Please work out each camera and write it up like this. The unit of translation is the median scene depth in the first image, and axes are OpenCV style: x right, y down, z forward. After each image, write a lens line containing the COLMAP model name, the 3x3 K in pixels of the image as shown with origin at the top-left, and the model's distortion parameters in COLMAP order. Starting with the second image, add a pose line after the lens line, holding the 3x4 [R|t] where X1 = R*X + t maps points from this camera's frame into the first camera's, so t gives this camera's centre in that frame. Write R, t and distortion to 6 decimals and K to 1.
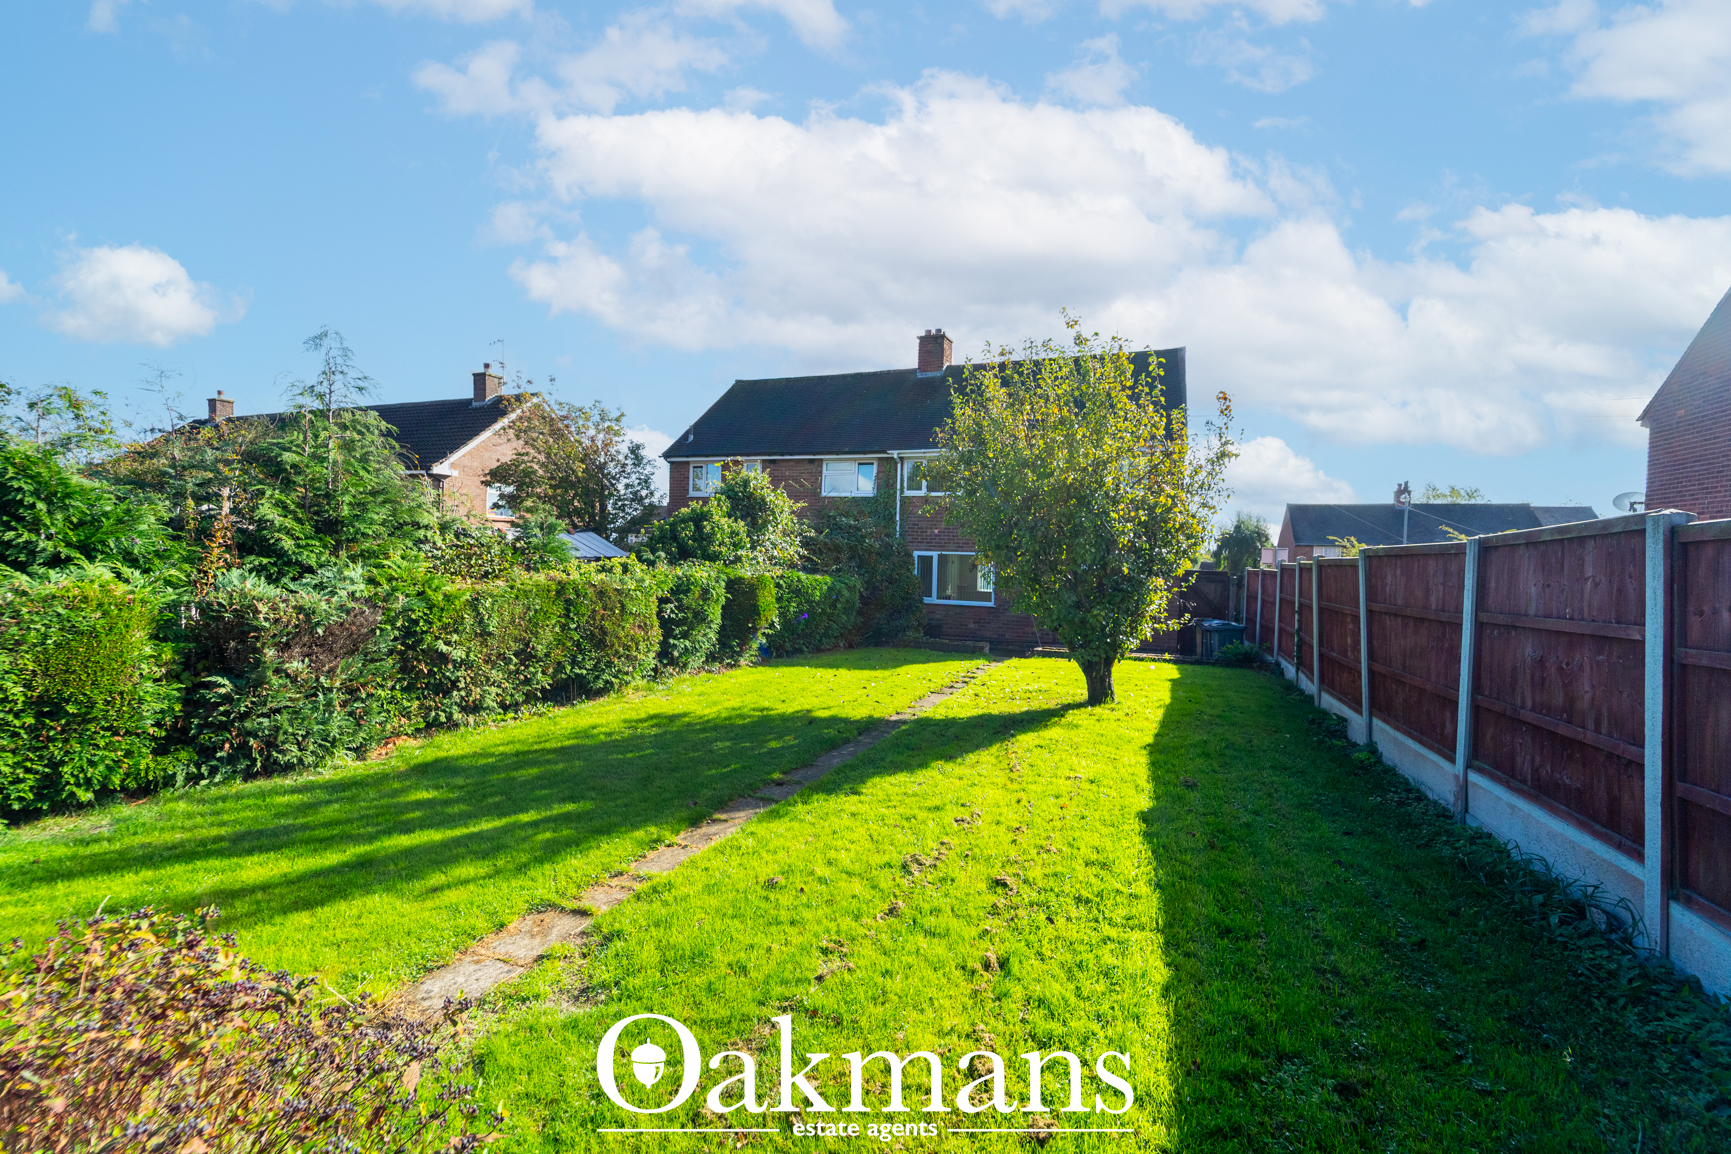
lens RADIAL K [[692.4, 0, 868.3], [0, 692.4, 572.0], [0, 0, 1]] dist [-0.001625, -0.000245]
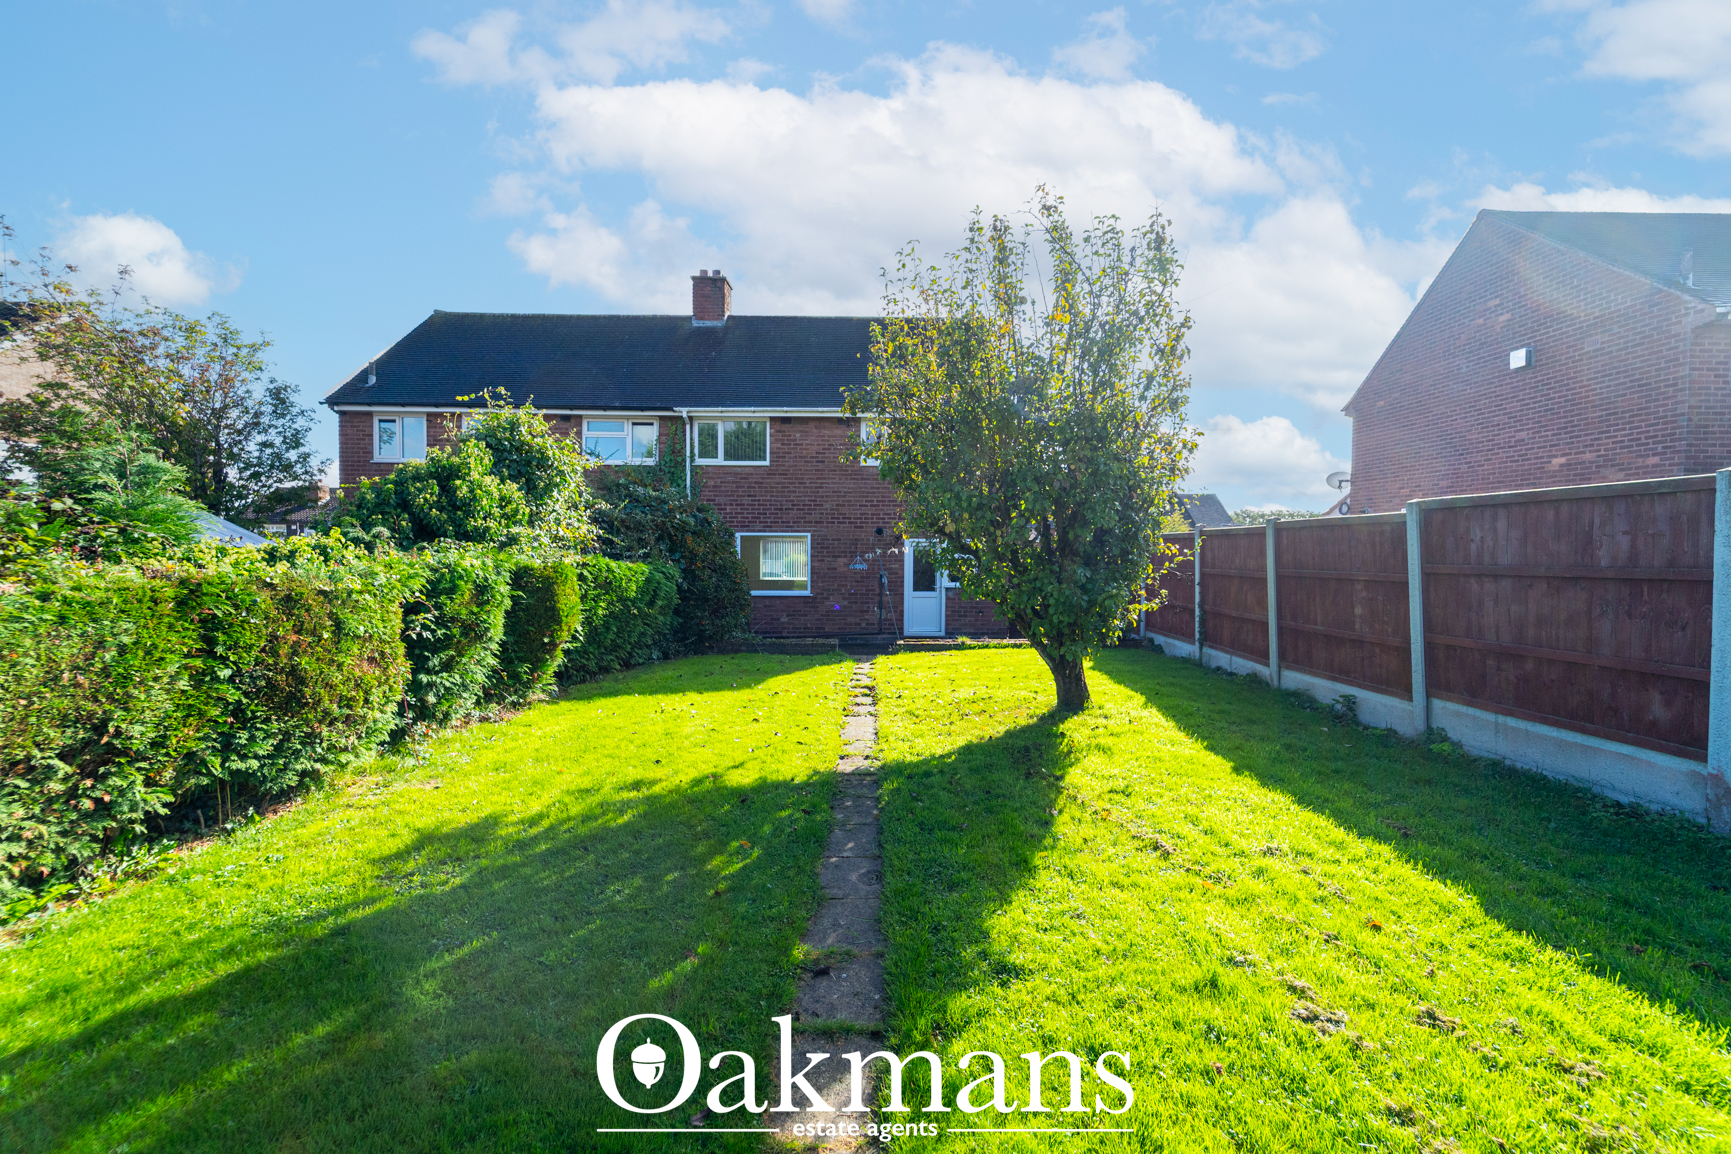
lens RADIAL K [[702.5, 0, 863.8], [0, 702.5, 569.6], [0, 0, 1]] dist [0.002152, -0.003420]
pose [[0.923898, -0.033657, 0.381155, -0.163256], [0.029464, 0.999424, 0.016831, 0.009836], [-0.381502, -0.004320, 0.924358, 0.313683]]
